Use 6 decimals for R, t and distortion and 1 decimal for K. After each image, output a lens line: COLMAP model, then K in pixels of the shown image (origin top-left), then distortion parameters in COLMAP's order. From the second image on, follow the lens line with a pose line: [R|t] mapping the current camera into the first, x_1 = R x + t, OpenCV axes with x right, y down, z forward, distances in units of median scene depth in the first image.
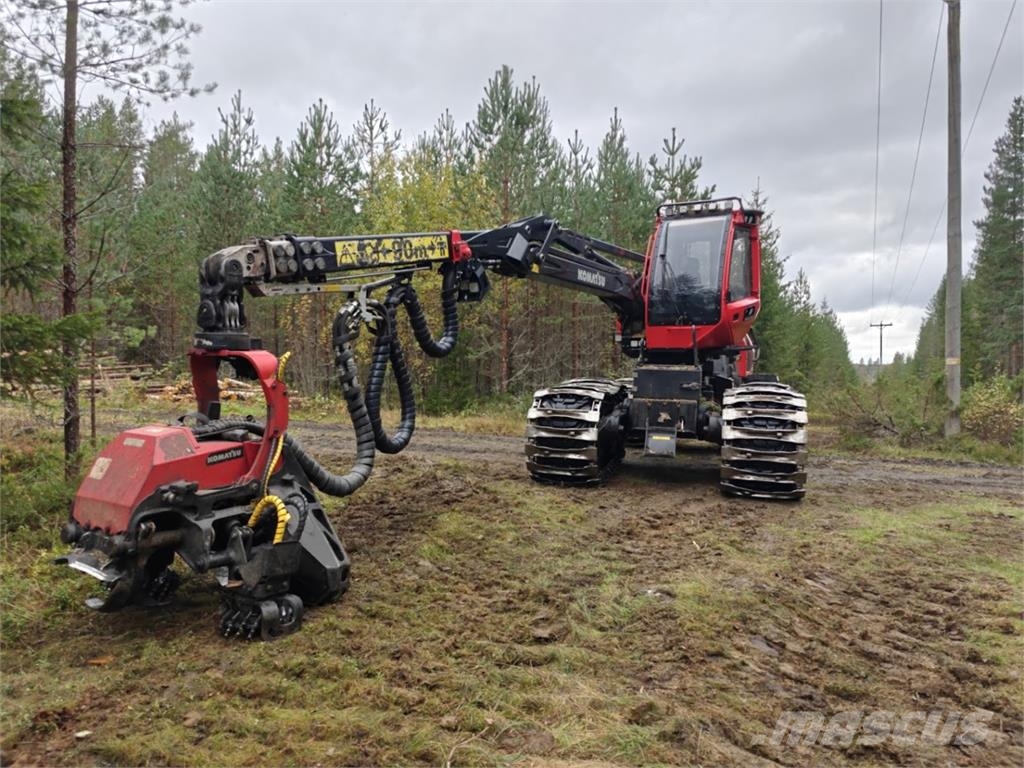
lens RADIAL K [[702.1, 0, 509.0], [0, 702.1, 382.1], [0, 0, 1]] dist [0.069740, -0.077917]
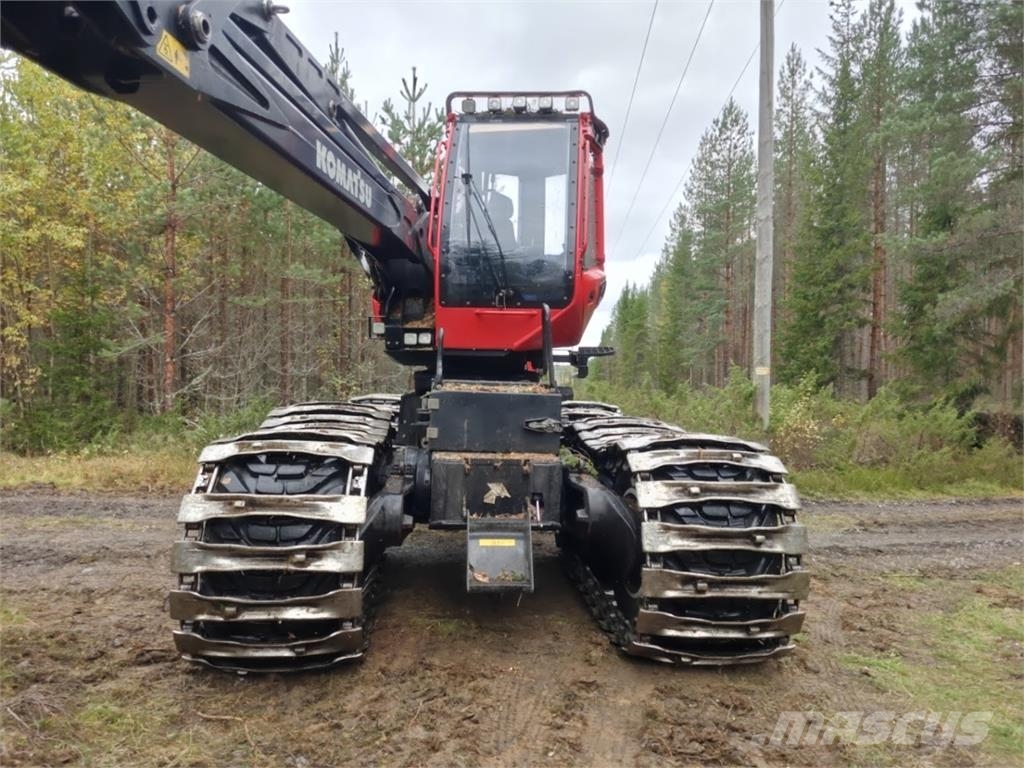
lens RADIAL K [[702.1, 0, 509.0], [0, 702.1, 382.1], [0, 0, 1]] dist [0.069740, -0.077917]
pose [[0.917473, 0.000762, 0.397796, 0.037489], [-0.001892, 0.999995, 0.002449, -0.026817], [-0.397793, -0.002999, 0.917470, 0.558265]]
